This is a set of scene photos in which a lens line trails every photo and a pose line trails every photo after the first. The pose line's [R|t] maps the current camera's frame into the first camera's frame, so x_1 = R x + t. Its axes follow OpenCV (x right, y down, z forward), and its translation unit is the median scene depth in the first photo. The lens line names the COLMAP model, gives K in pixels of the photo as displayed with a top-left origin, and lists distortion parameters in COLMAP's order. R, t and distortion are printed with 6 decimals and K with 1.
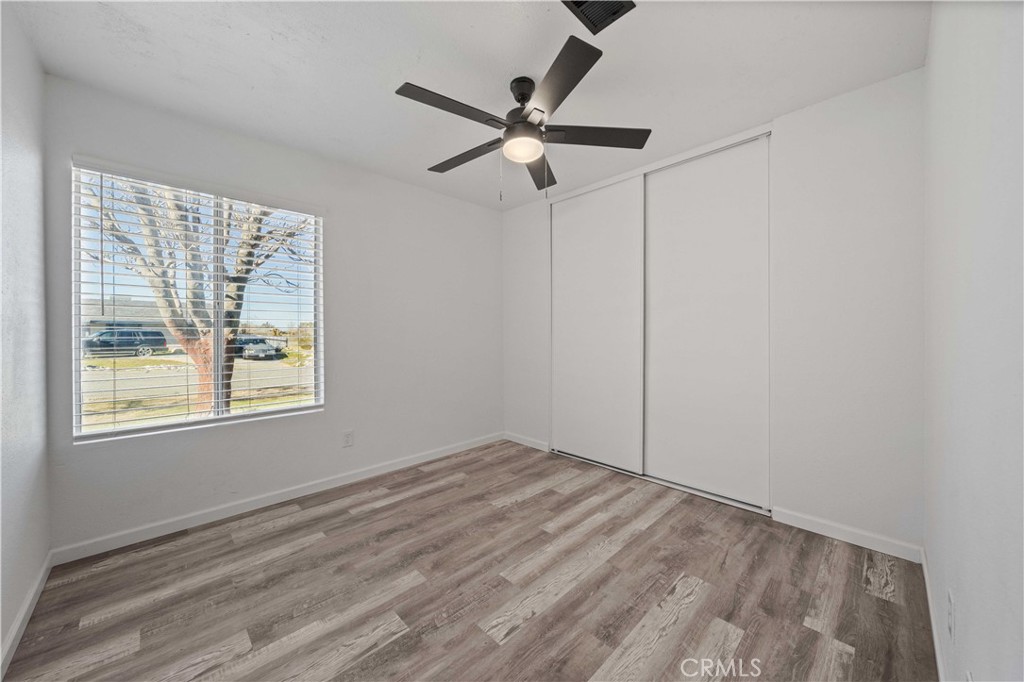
lens RADIAL K [[365.1, 0, 515.0], [0, 365.1, 327.3], [0, 0, 1]] dist [0.000468, -0.000096]
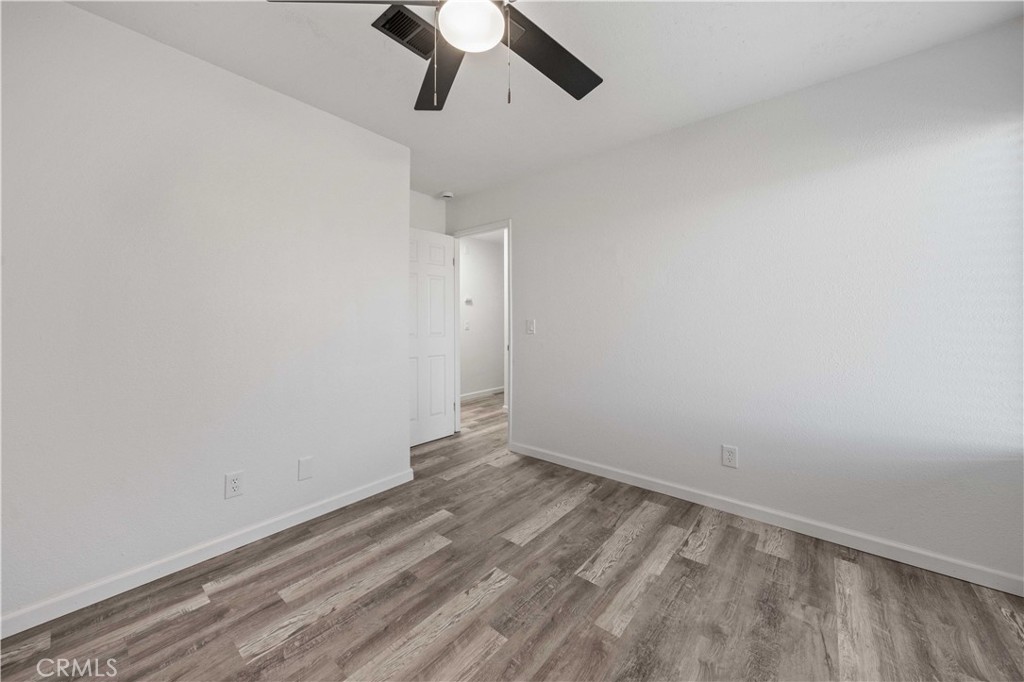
lens RADIAL K [[365.1, 0, 515.0], [0, 365.1, 327.3], [0, 0, 1]] dist [0.000468, -0.000096]
pose [[-0.993741, 0.008672, -0.111374, 0.024271], [0.008631, 0.999962, 0.000851, 0.027026], [0.111378, -0.000116, -0.993778, 1.990194]]
